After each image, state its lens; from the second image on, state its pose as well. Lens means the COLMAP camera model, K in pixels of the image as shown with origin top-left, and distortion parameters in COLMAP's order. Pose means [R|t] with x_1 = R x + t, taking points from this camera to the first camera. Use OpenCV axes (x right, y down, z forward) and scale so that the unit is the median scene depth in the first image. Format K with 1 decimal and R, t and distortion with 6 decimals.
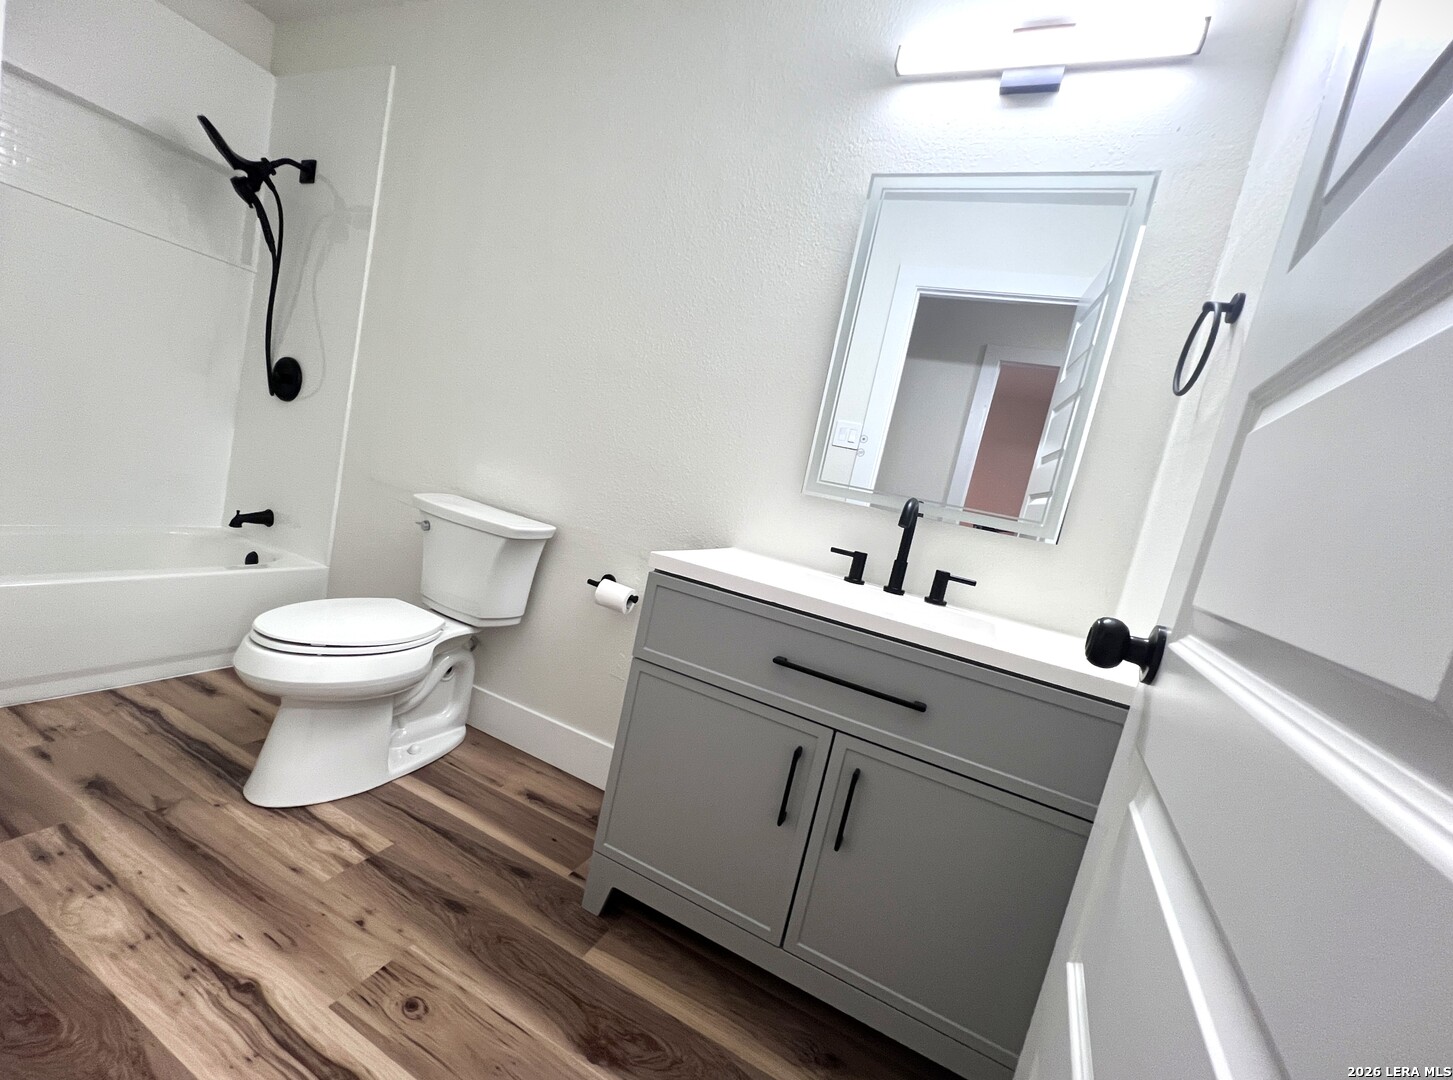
lens RADIAL K [[584.4, 0, 694.5], [0, 584.4, 563.5], [0, 0, 1]] dist [-0.000792, 0.000785]
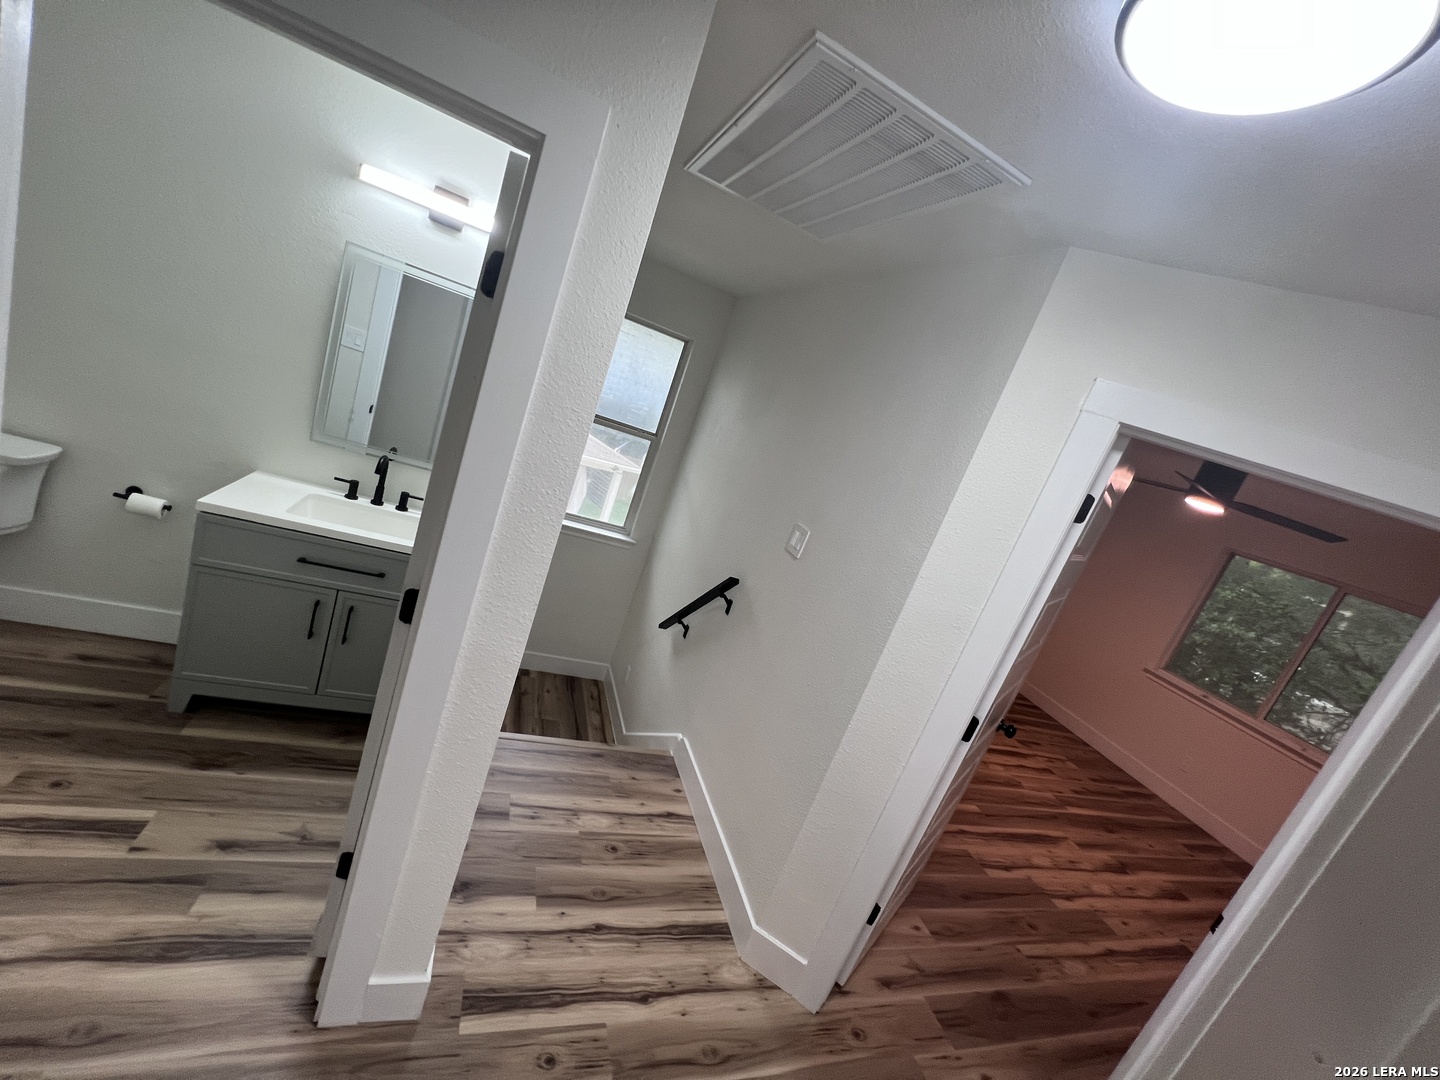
lens RADIAL K [[579.1, 0, 718.1], [0, 579.1, 538.6], [0, 0, 1]] dist [-0.000792, 0.000785]
pose [[0.733313, -0.113157, 0.670409, -0.095246], [-0.110860, 0.952956, 0.282109, -0.485188], [-0.670793, -0.281196, 0.686270, -0.982227]]
